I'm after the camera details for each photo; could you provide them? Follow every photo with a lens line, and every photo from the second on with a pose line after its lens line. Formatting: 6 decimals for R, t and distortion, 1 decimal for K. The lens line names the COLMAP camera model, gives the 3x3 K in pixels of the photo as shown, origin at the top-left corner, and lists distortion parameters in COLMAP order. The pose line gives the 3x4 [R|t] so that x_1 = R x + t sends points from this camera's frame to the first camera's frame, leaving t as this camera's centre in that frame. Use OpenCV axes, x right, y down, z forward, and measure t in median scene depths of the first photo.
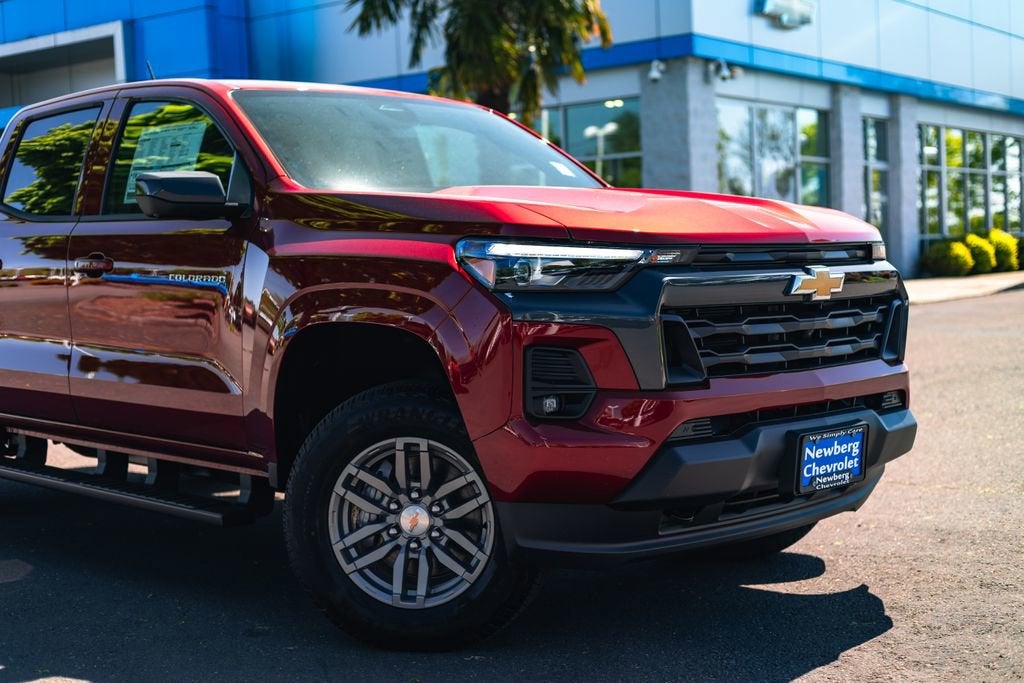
lens RADIAL K [[1491.8, 0, 512.0], [0, 1491.8, 341.5], [0, 0, 1]] dist [0.016465, -0.006880]
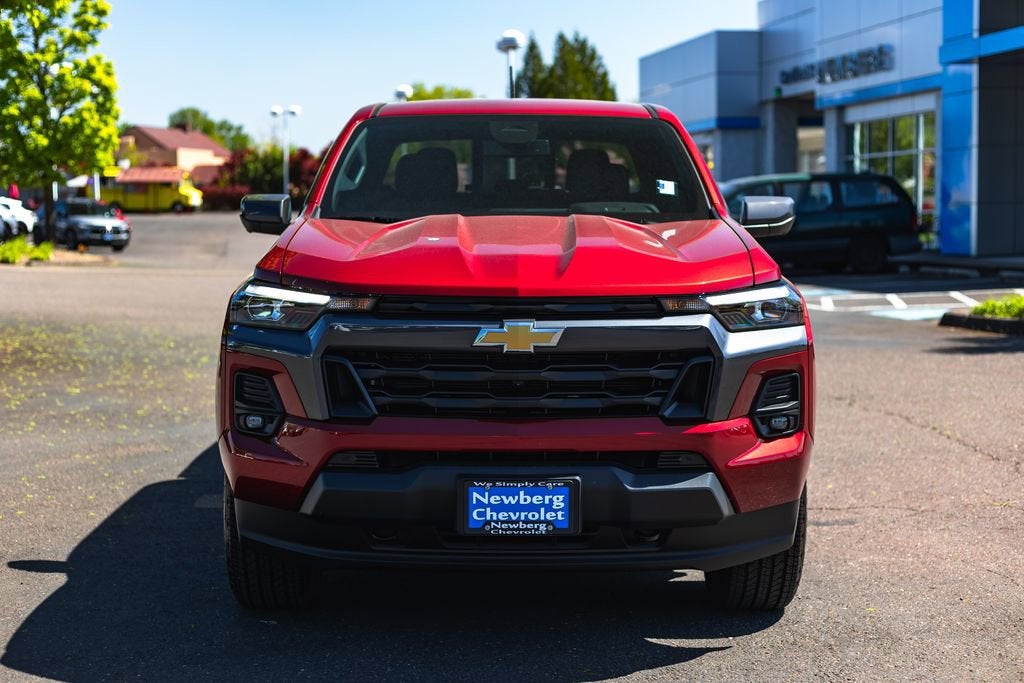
lens RADIAL K [[1720.1, 0, 512.0], [0, 1720.1, 341.5], [0, 0, 1]] dist [0.013838, 0.013806]
pose [[0.711810, 0.089276, -0.696676, 1.028609], [-0.055258, 0.995933, 0.071166, -0.119933], [0.700195, -0.012160, 0.713848, 0.149110]]
